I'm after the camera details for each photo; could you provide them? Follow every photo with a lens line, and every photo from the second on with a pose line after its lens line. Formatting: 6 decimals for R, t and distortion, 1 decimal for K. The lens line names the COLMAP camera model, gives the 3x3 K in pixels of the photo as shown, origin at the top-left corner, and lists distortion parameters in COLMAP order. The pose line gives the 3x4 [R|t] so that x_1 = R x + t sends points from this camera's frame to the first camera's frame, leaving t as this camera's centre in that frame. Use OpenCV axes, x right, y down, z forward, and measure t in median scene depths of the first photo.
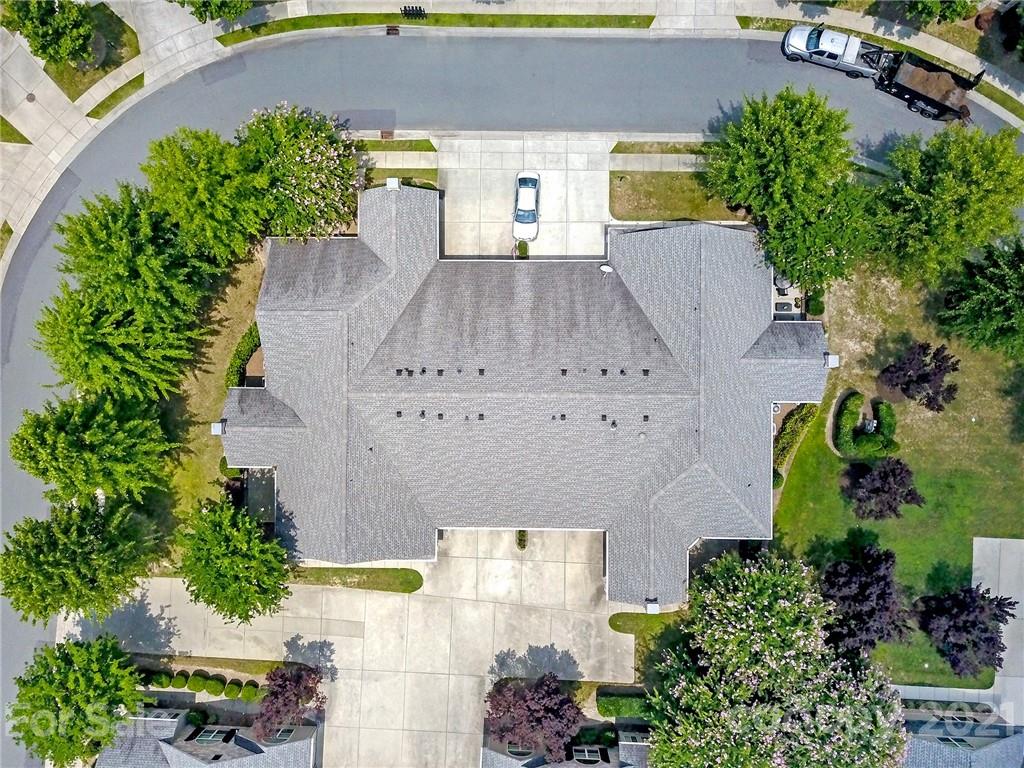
lens RADIAL K [[798.1, 0, 505.6], [0, 798.1, 385.7], [0, 0, 1]] dist [0.013898, -0.001095]
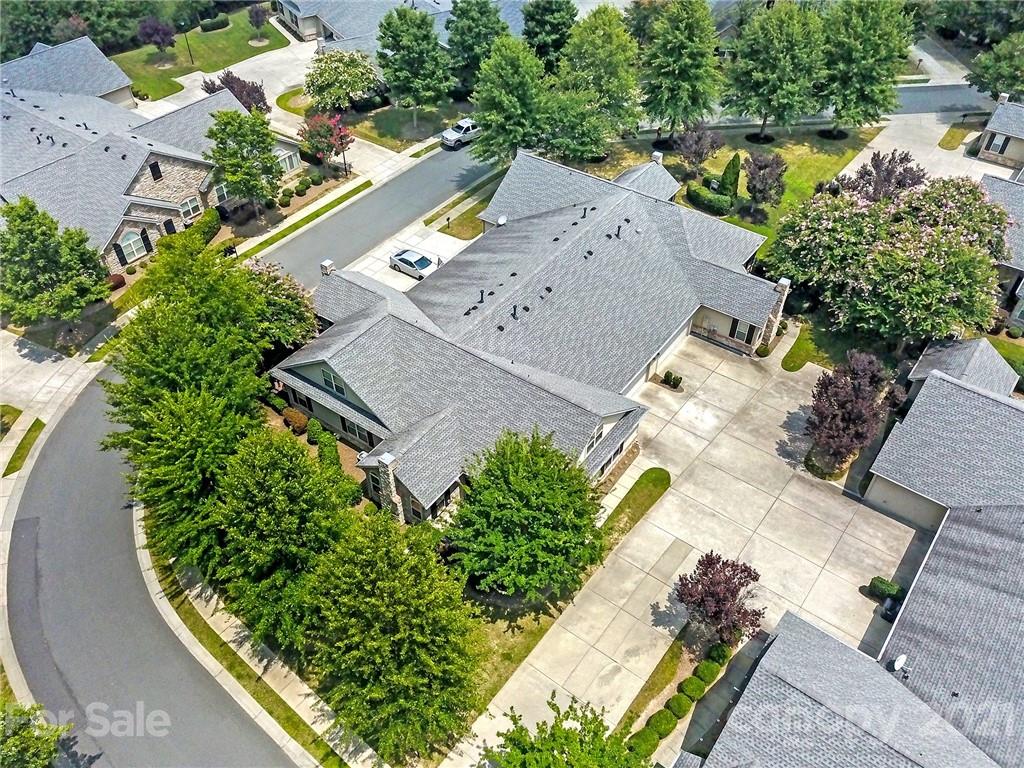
lens RADIAL K [[798.1, 0, 505.6], [0, 798.1, 385.7], [0, 0, 1]] dist [0.013898, -0.001095]
pose [[0.583005, -0.545692, 0.601935, -0.681710], [0.812370, 0.403053, -0.421430, 0.433933], [-0.012641, 0.734690, 0.678286, 0.337532]]
